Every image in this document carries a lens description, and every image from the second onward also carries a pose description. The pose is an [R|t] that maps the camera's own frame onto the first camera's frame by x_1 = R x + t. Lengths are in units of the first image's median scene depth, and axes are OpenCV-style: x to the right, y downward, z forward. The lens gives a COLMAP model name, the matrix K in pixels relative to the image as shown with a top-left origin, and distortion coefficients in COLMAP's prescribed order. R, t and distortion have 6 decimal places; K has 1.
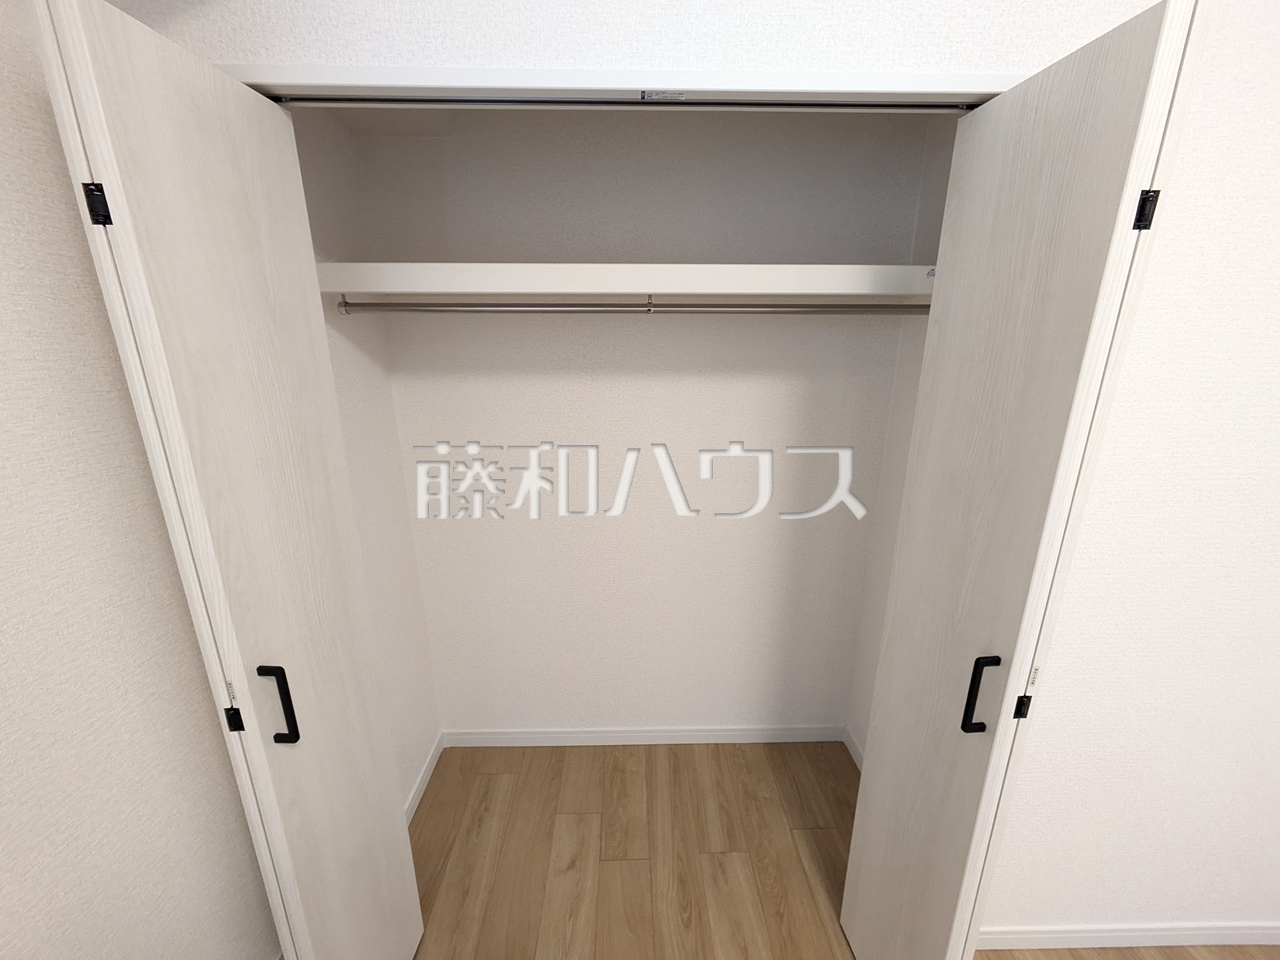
lens RADIAL K [[504.5, 0, 639.7], [0, 504.5, 490.2], [0, 0, 1]] dist [-0.005723, 0.002313]
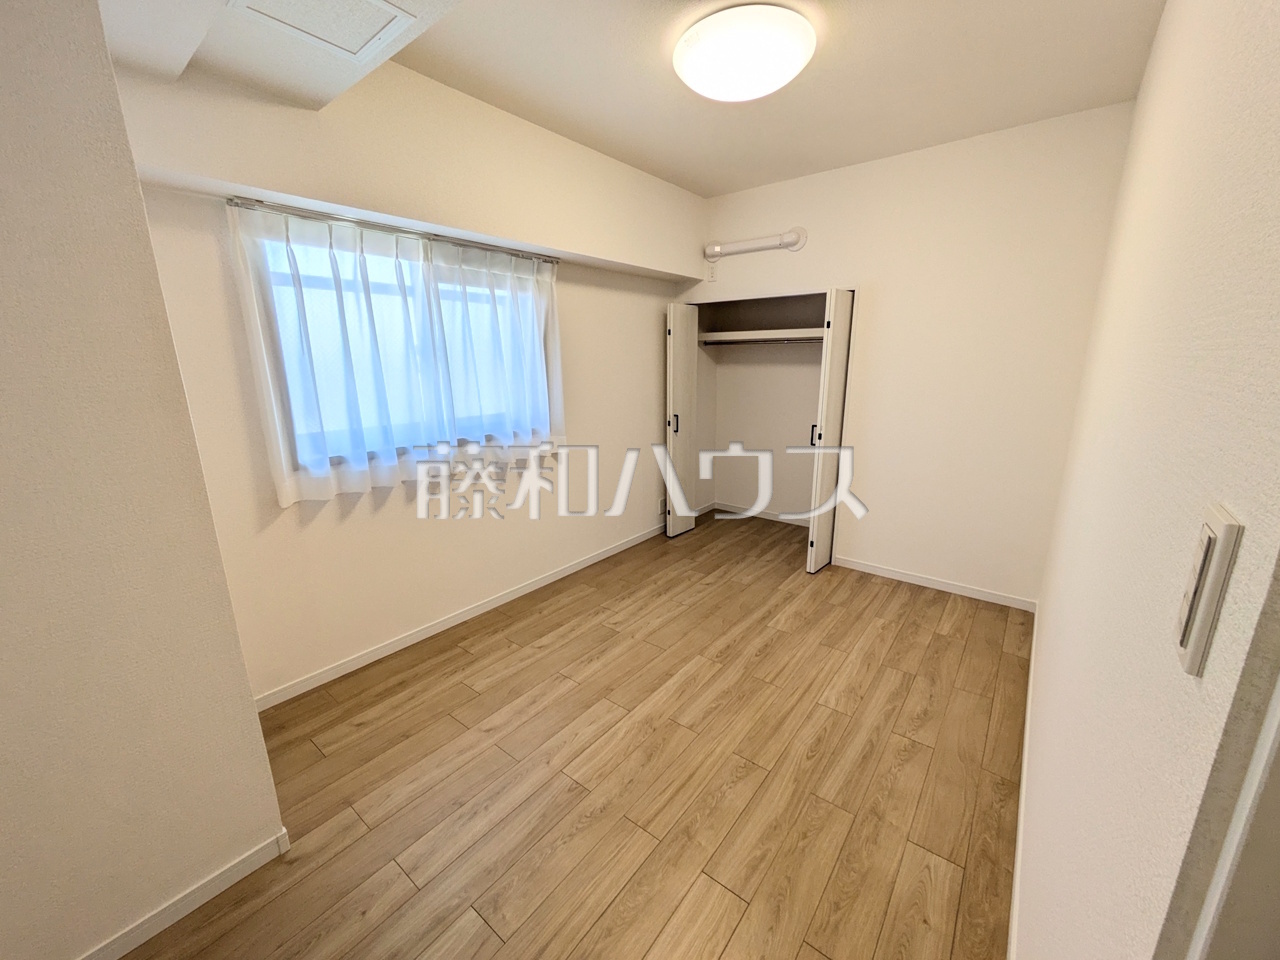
lens RADIAL K [[504.5, 0, 631.2], [0, 504.5, 481.7], [0, 0, 1]] dist [-0.005723, 0.002313]
pose [[0.754441, 0.143690, -0.640446, 1.573260], [-0.167746, 0.985550, 0.023513, 0.656158], [0.634570, 0.089693, 0.767643, -2.161670]]
